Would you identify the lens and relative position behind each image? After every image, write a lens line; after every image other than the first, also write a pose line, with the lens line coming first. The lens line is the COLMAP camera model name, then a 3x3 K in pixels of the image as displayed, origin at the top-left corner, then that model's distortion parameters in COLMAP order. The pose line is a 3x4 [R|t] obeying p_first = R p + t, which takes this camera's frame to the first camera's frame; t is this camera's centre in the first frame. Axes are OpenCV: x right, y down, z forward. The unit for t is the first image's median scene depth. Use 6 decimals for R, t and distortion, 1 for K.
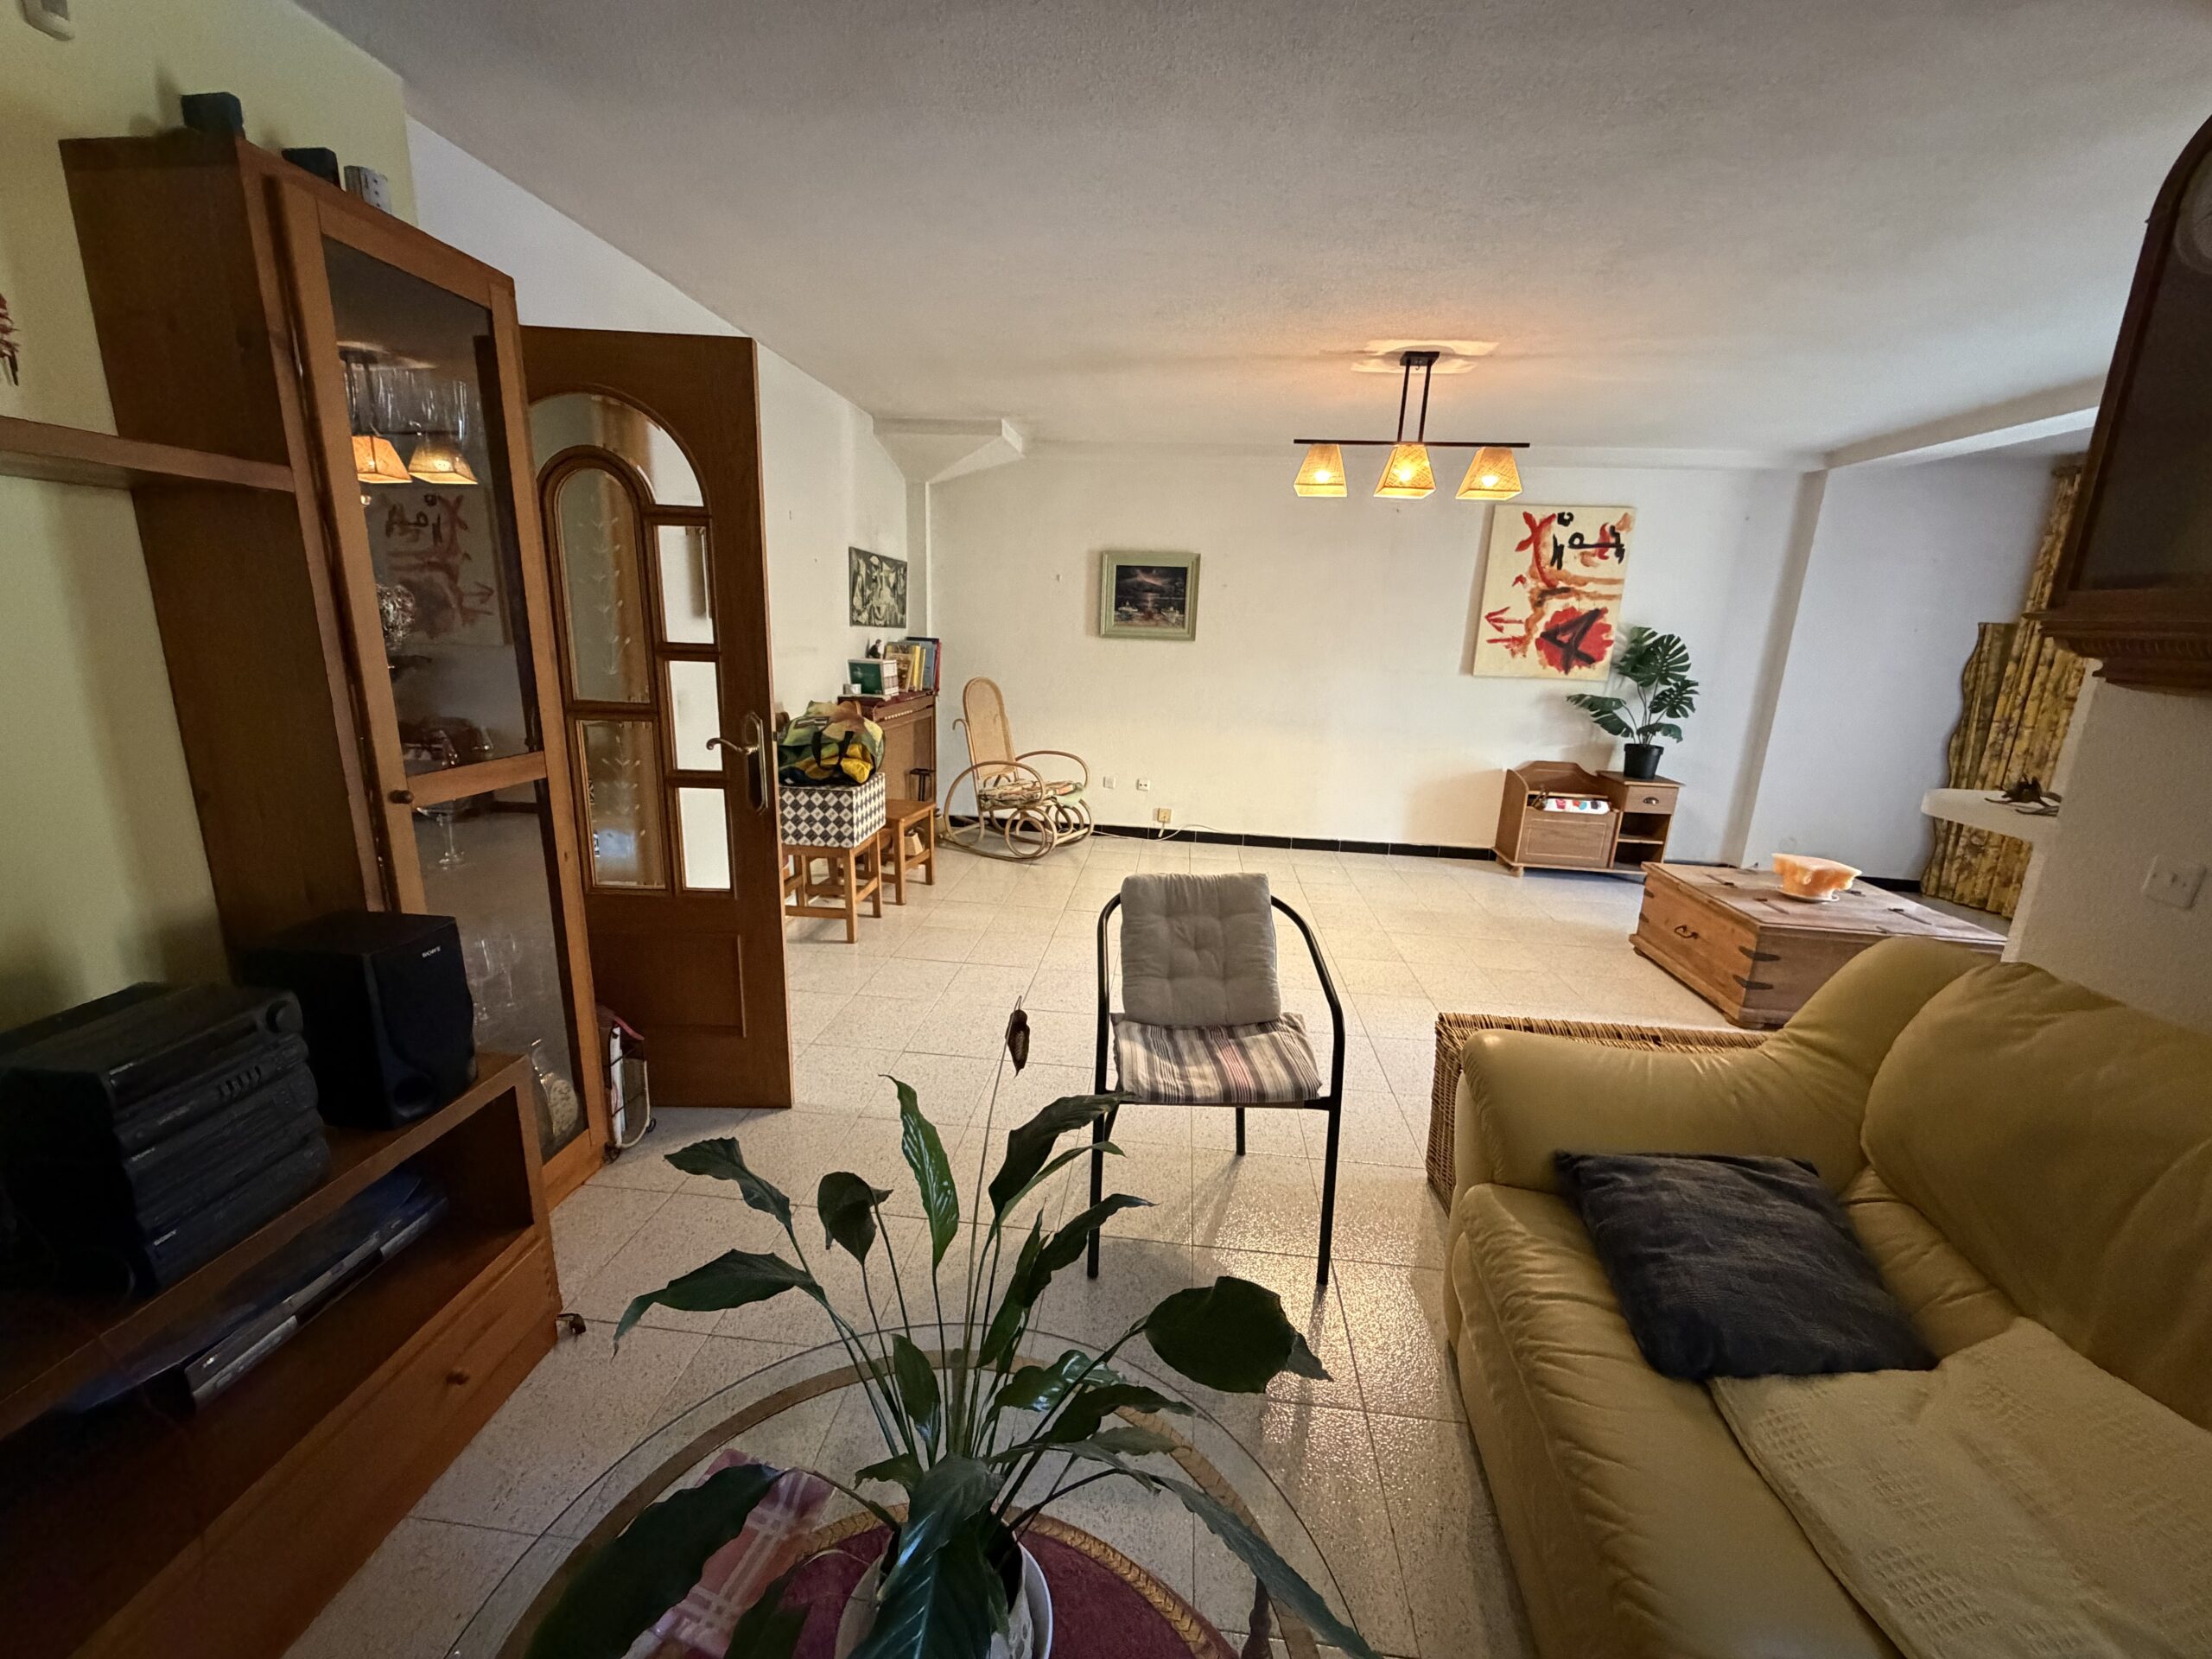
lens RADIAL K [[878.8, 0, 1095.2], [0, 878.8, 833.7], [0, 0, 1]] dist [-0.002608, 0.000099]
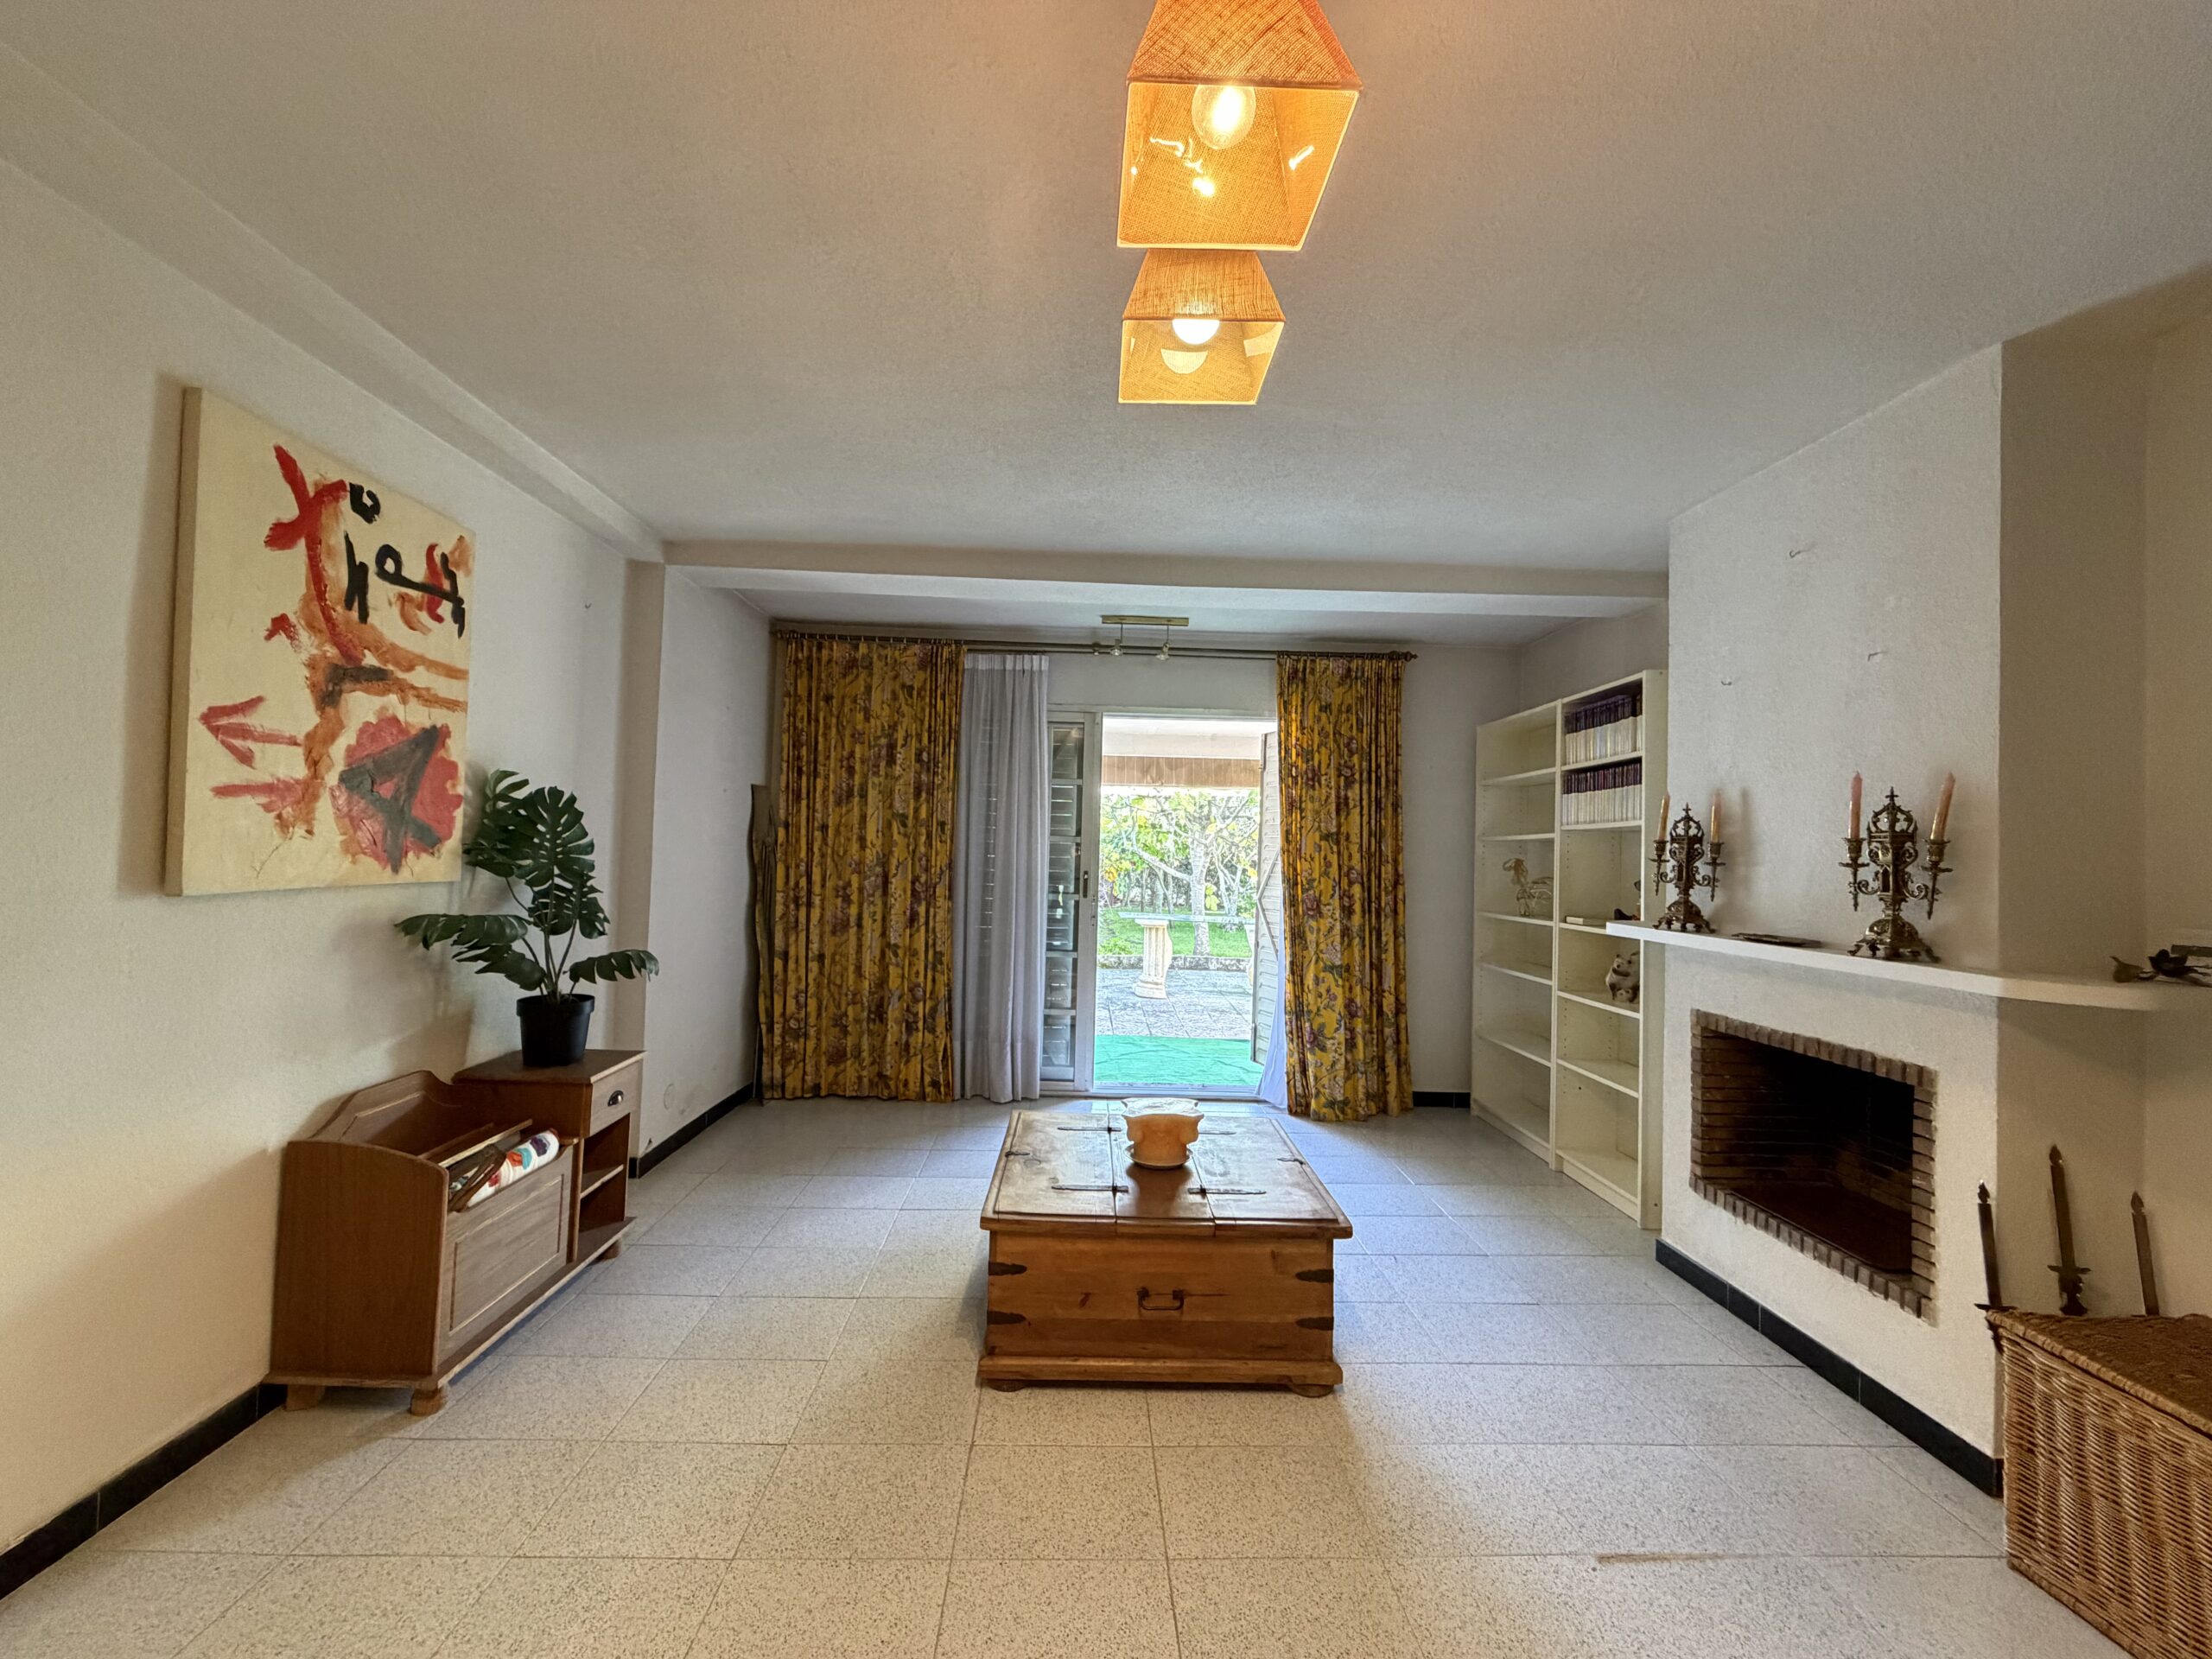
lens RADIAL K [[878.8, 0, 1095.2], [0, 878.8, 833.7], [0, 0, 1]] dist [-0.002608, 0.000099]
pose [[-0.137206, -0.024204, 0.990247, 0.078173], [0.193641, 0.979758, 0.050778, -0.160517], [-0.971431, 0.198719, -0.129741, 0.745017]]
